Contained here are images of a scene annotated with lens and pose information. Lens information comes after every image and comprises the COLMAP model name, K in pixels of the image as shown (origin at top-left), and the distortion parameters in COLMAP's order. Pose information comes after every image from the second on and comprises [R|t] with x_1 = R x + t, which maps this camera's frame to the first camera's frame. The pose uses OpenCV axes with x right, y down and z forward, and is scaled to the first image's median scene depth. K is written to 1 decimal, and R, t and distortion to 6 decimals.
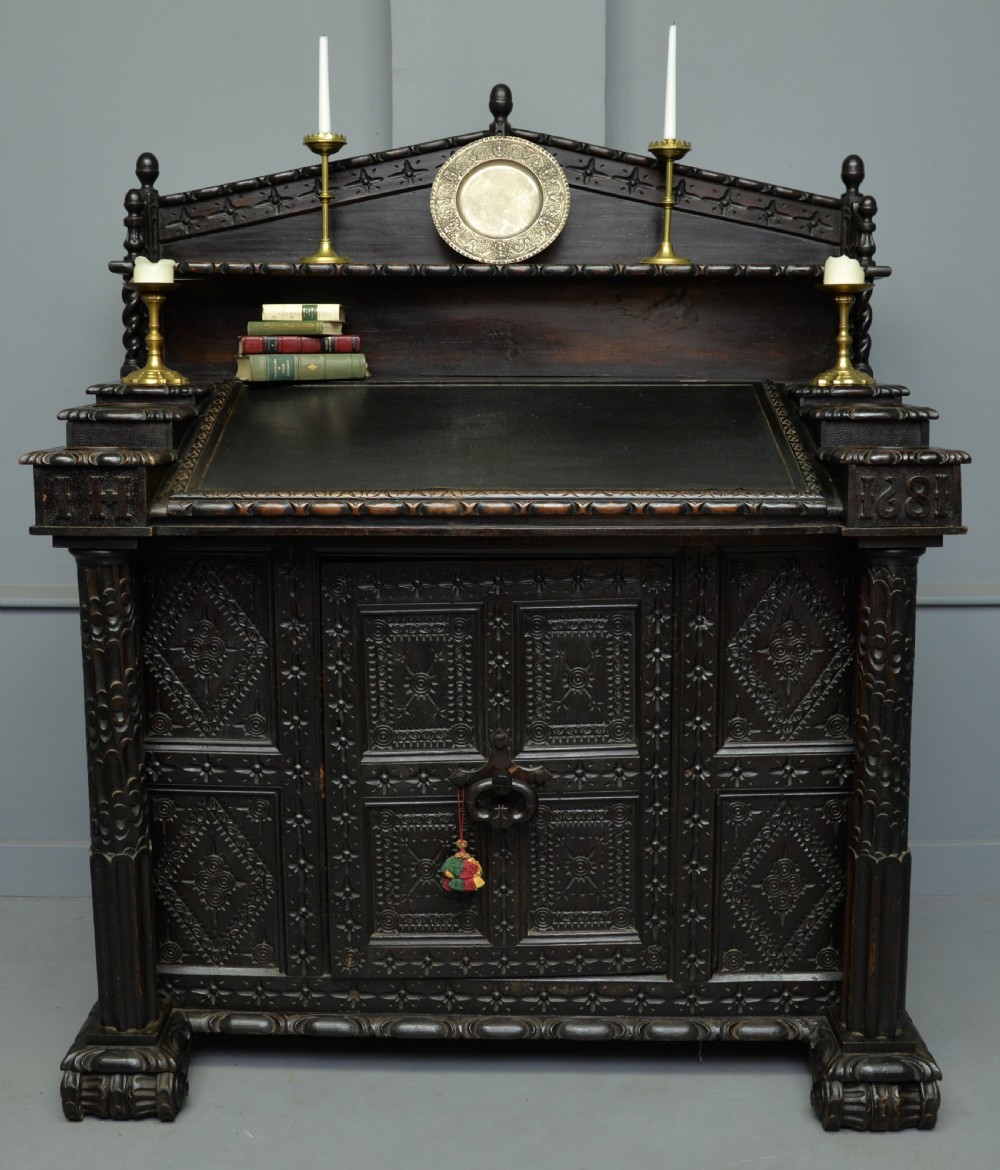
lens RADIAL K [[1436.9, 0, 499.6], [0, 1436.9, 530.6], [0, 0, 1]] dist [-0.098000, 0.033451]
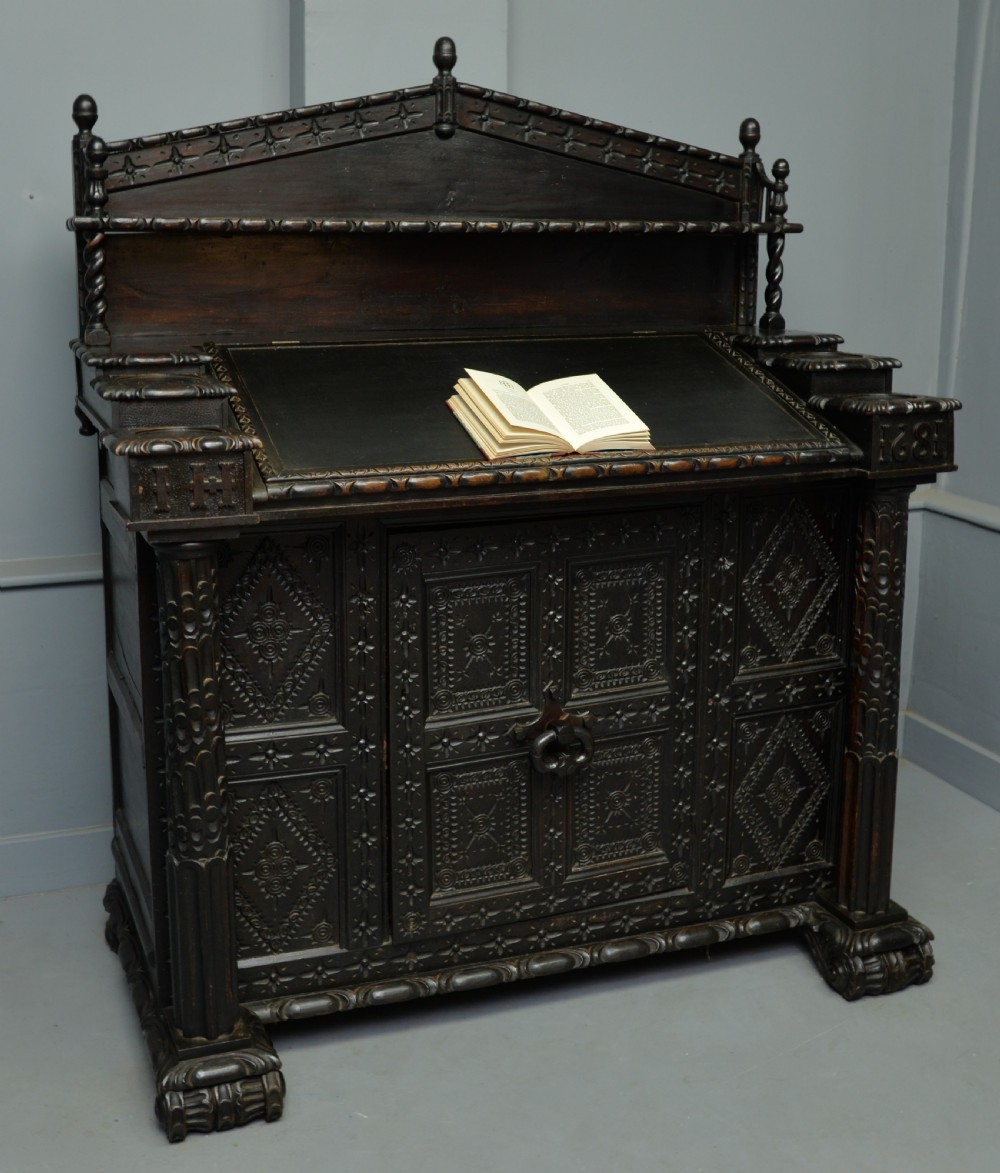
lens RADIAL K [[1408.3, 0, 448.3], [0, 1408.3, 493.7], [0, 0, 1]] dist [-0.094792, 0.020354]
pose [[0.936305, -0.064612, 0.345192, -0.409287], [0.047284, 0.997173, 0.058395, -0.058803], [-0.347990, -0.038354, 0.936714, 0.080961]]
